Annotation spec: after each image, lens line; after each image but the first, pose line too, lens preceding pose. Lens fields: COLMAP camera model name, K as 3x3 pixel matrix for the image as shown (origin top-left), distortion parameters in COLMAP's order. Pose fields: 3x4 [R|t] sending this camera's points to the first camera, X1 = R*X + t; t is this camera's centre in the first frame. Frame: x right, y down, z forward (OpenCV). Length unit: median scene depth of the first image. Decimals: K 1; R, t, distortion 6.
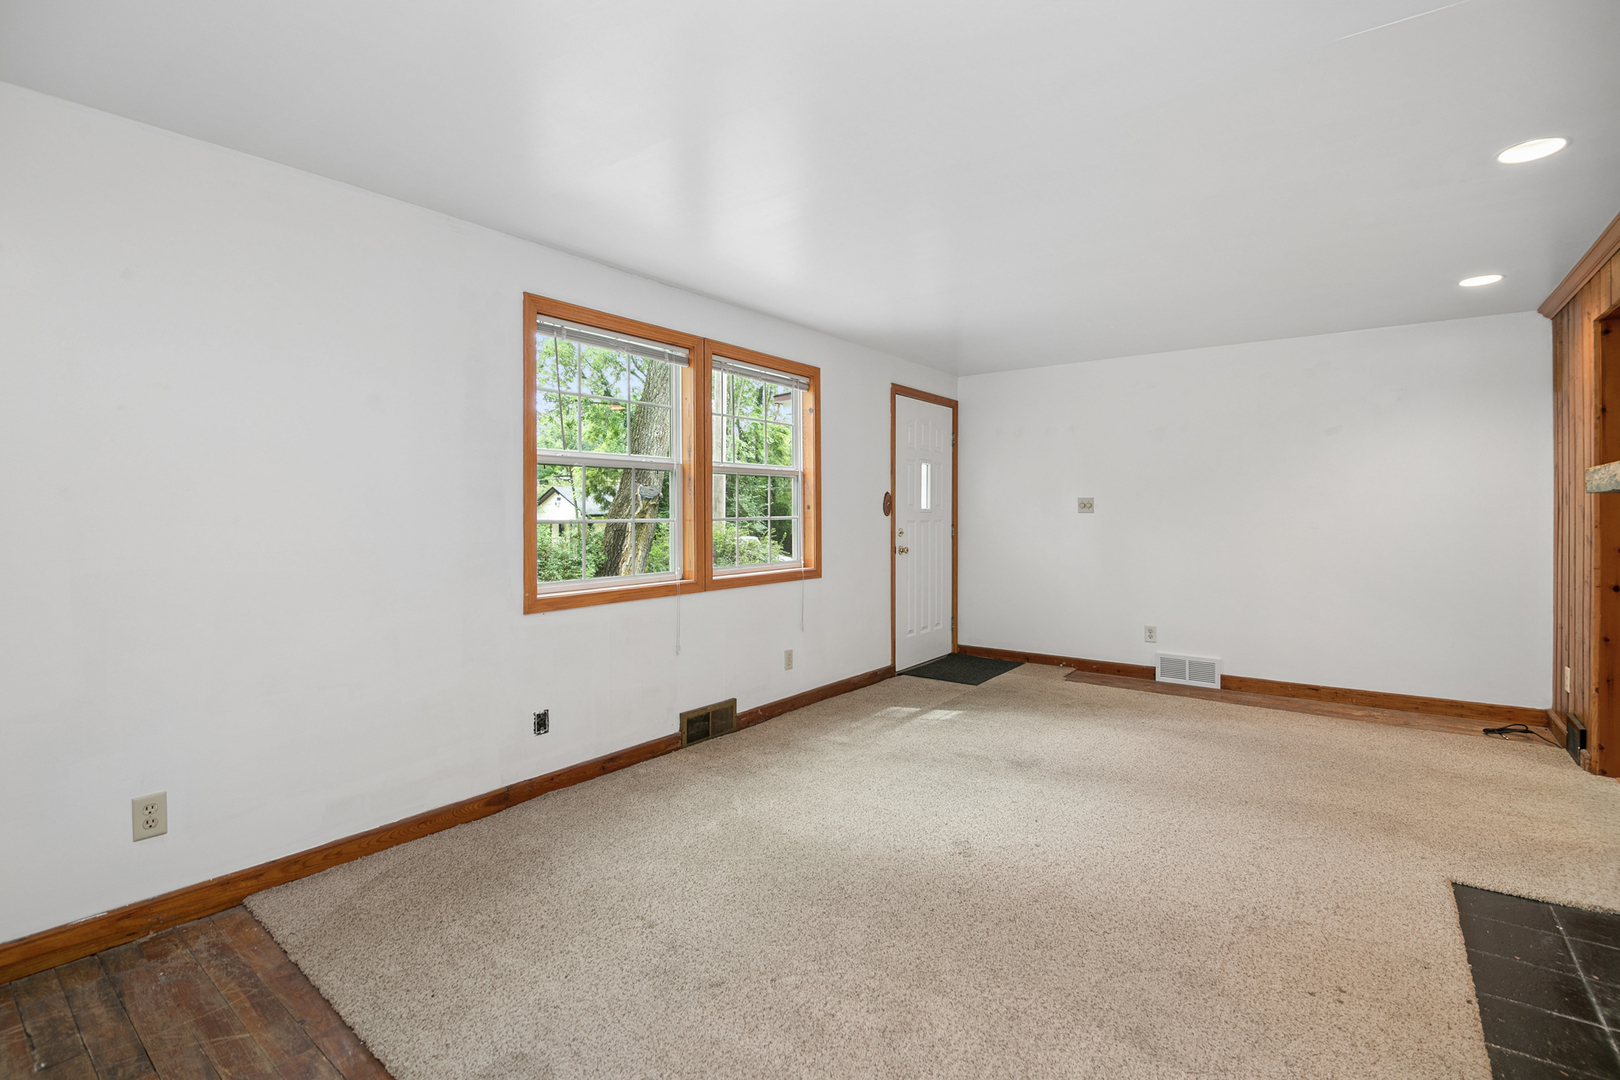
lens RADIAL K [[738.1, 0, 803.2], [0, 738.1, 506.9], [0, 0, 1]] dist [0.002945, -0.011419]
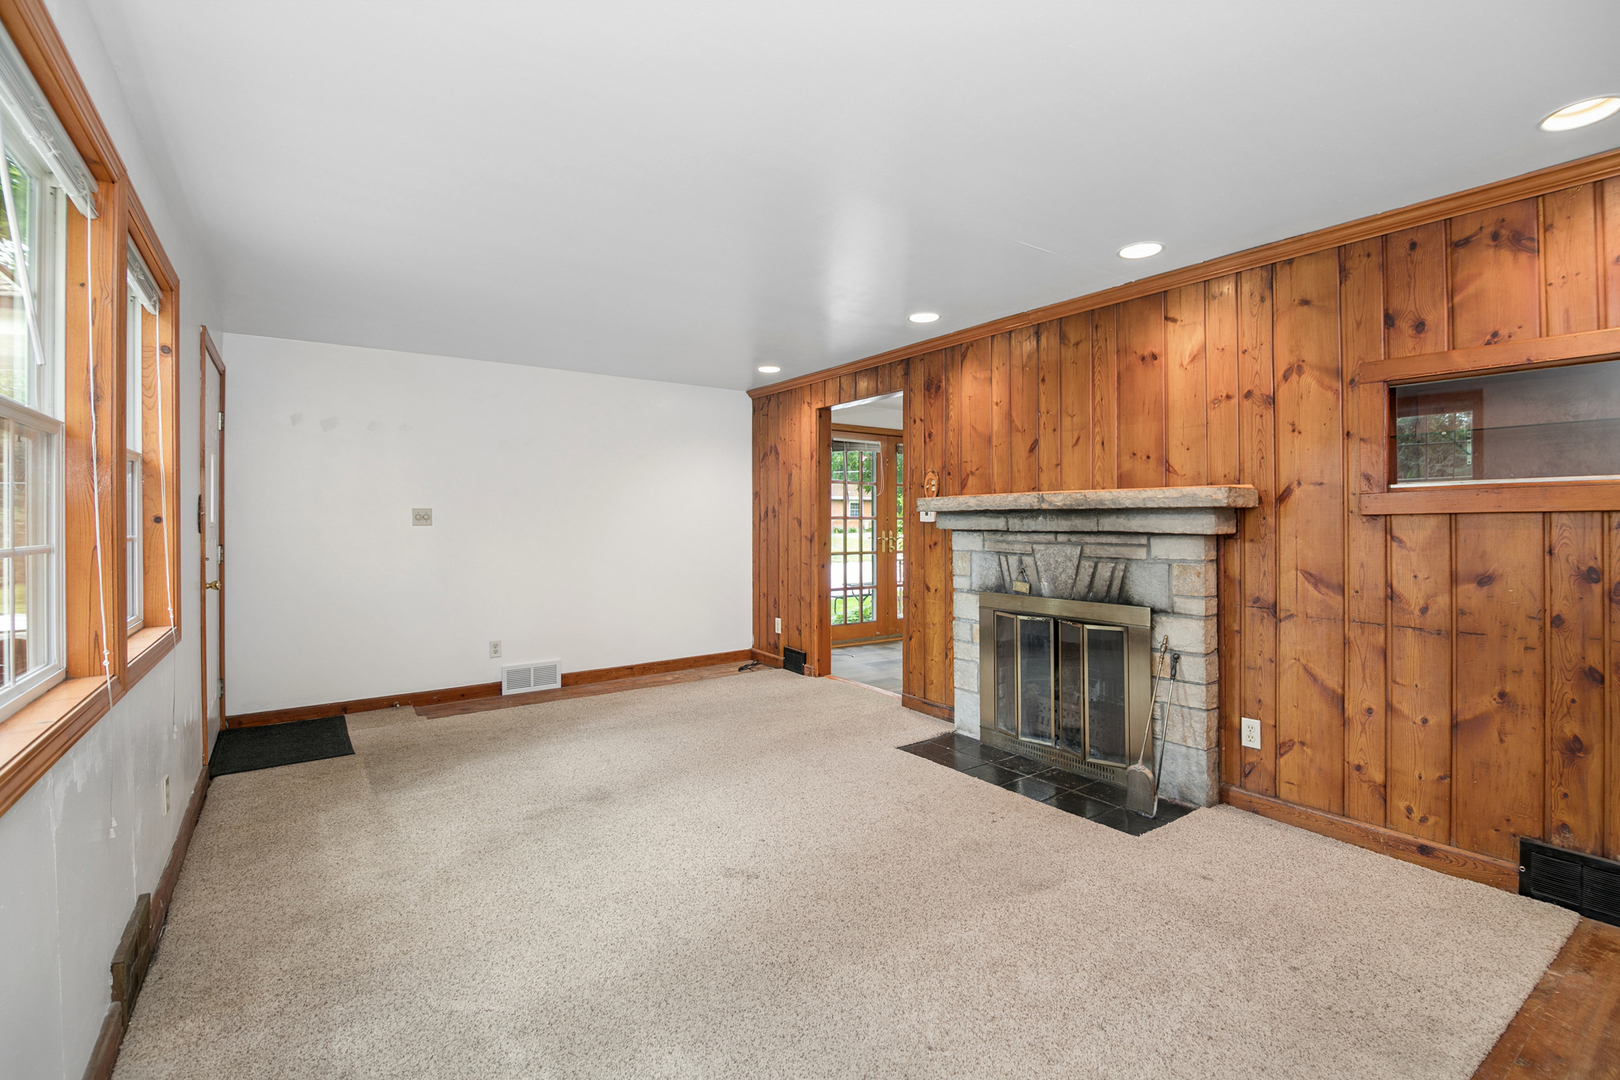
lens RADIAL K [[731.7, 0, 817.0], [0, 731.7, 520.1], [0, 0, 1]] dist [0.002618, -0.010623]
pose [[0.290842, -0.001715, 0.956770, -0.447109], [-0.000882, 0.999997, 0.002060, -0.000802], [-0.956771, -0.001443, 0.290839, 0.420888]]
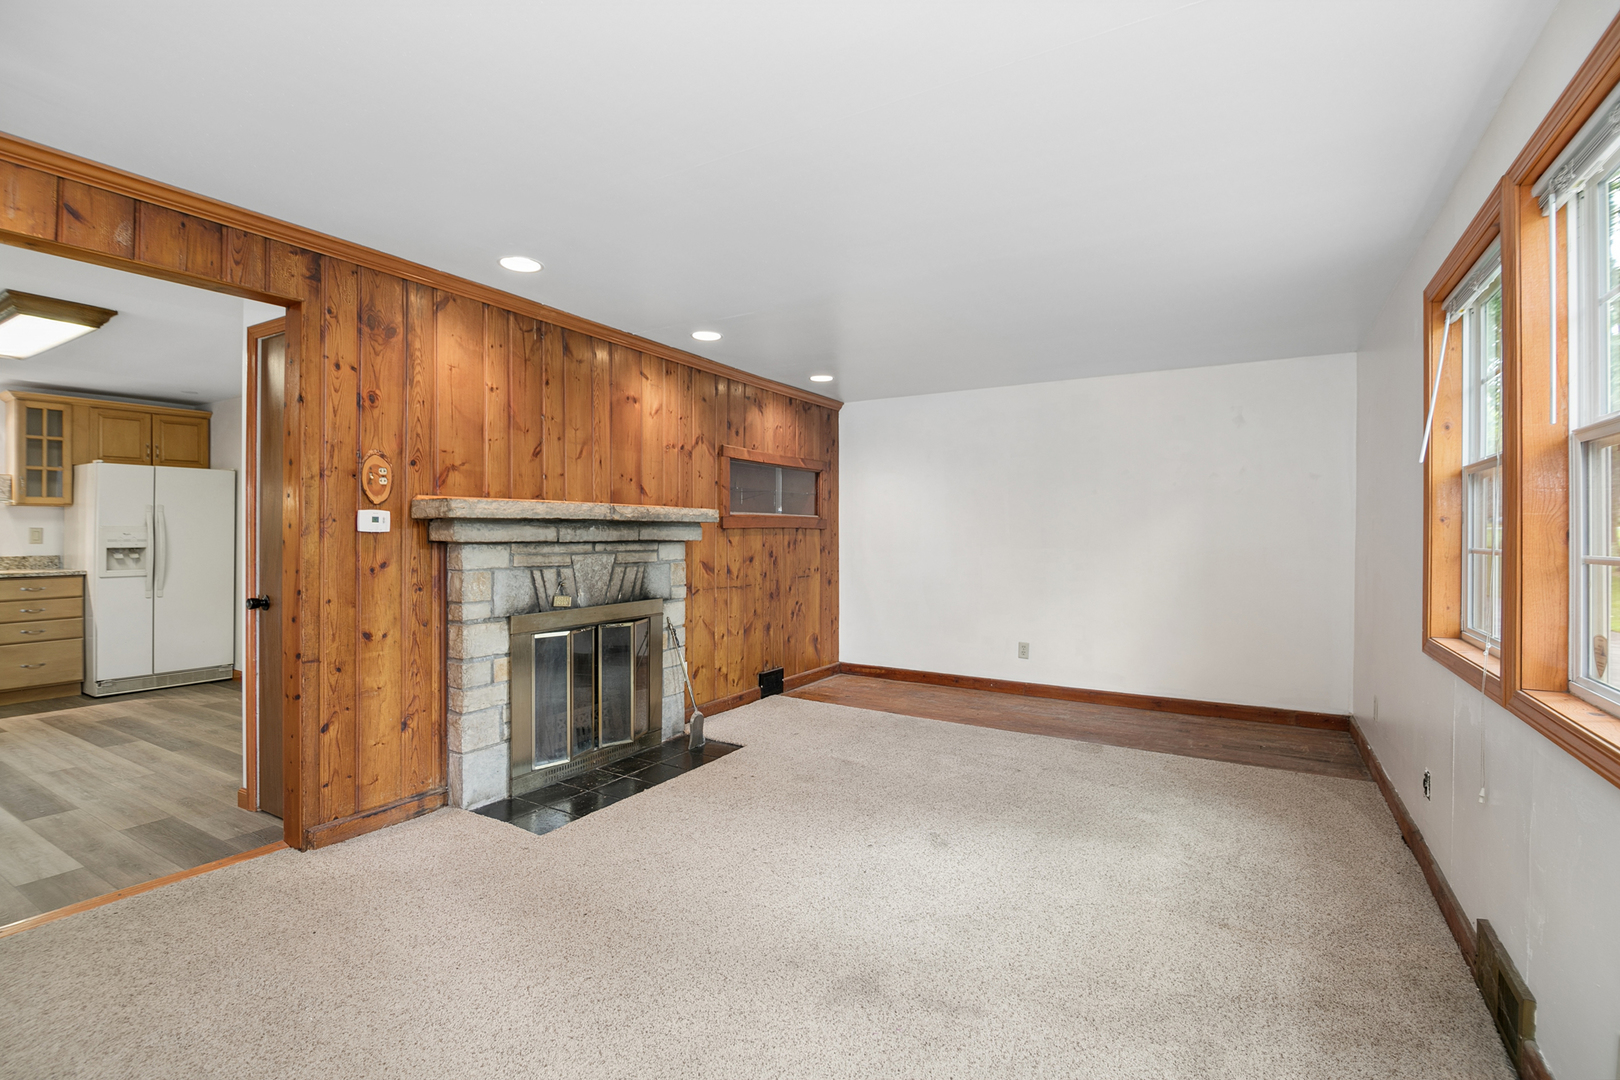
lens RADIAL K [[725.5, 0, 814.2], [0, 725.5, 527.5], [0, 0, 1]] dist [0.003128, -0.011522]
pose [[-0.992637, -0.005681, -0.120997, 0.358093], [-0.004582, 0.999946, -0.009365, 0.004418], [0.121044, -0.008741, -0.992609, 1.381694]]
